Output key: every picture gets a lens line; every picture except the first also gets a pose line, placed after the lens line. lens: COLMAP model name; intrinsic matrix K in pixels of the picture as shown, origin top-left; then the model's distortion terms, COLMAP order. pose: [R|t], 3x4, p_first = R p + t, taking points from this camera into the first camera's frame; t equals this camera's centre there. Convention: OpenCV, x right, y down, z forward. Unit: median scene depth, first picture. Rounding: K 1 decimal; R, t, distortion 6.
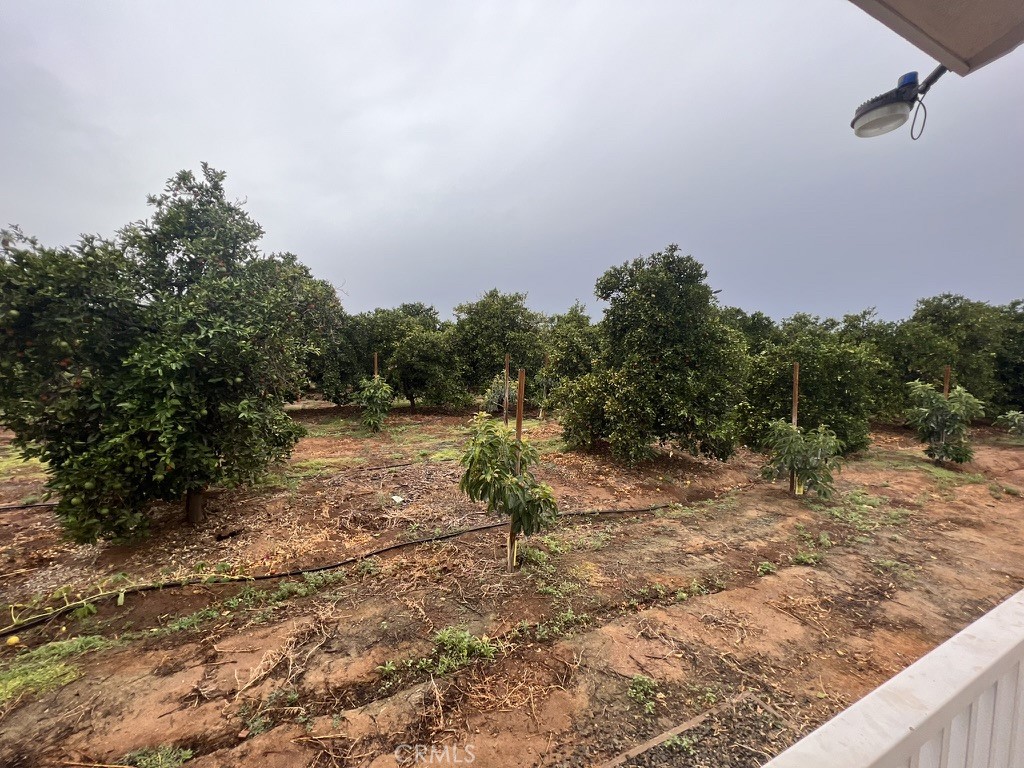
lens RADIAL K [[409.3, 0, 515.2], [0, 409.3, 384.1], [0, 0, 1]] dist [-0.001251, 0.000004]
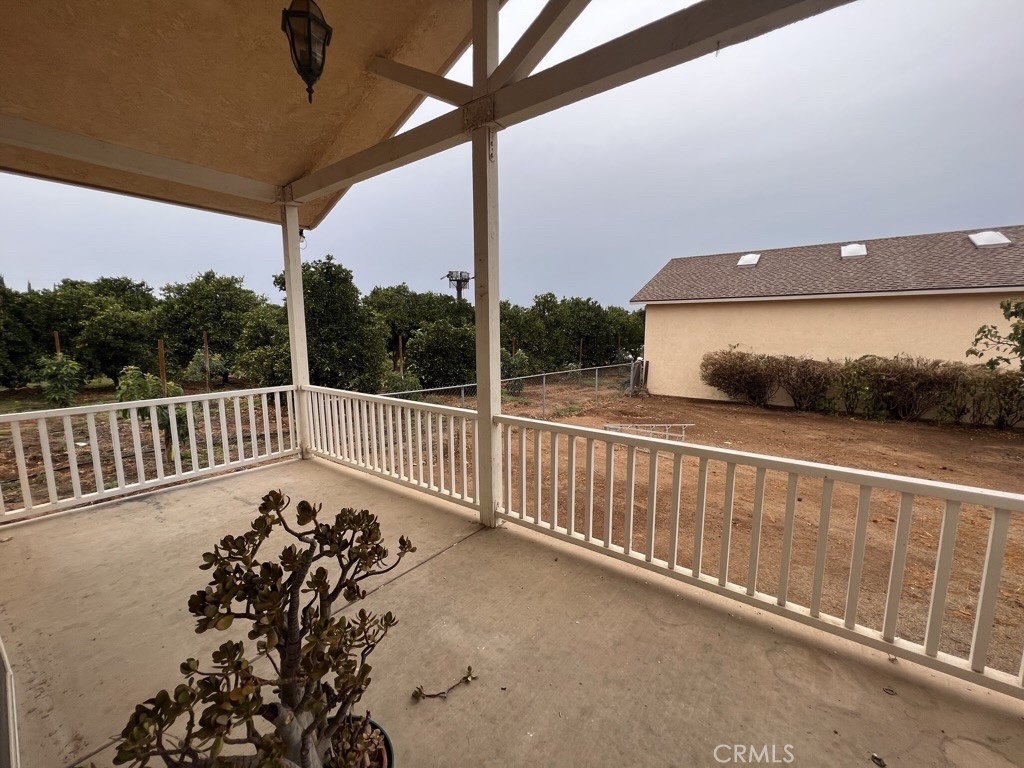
lens RADIAL K [[409.3, 0, 514.3], [0, 409.3, 385.6], [0, 0, 1]] dist [-0.001251, 0.000004]
pose [[0.885852, -0.065974, 0.459253, 0.177976], [0.040154, 0.997026, 0.065774, 0.033839], [-0.462227, -0.039826, 0.885867, -0.400309]]
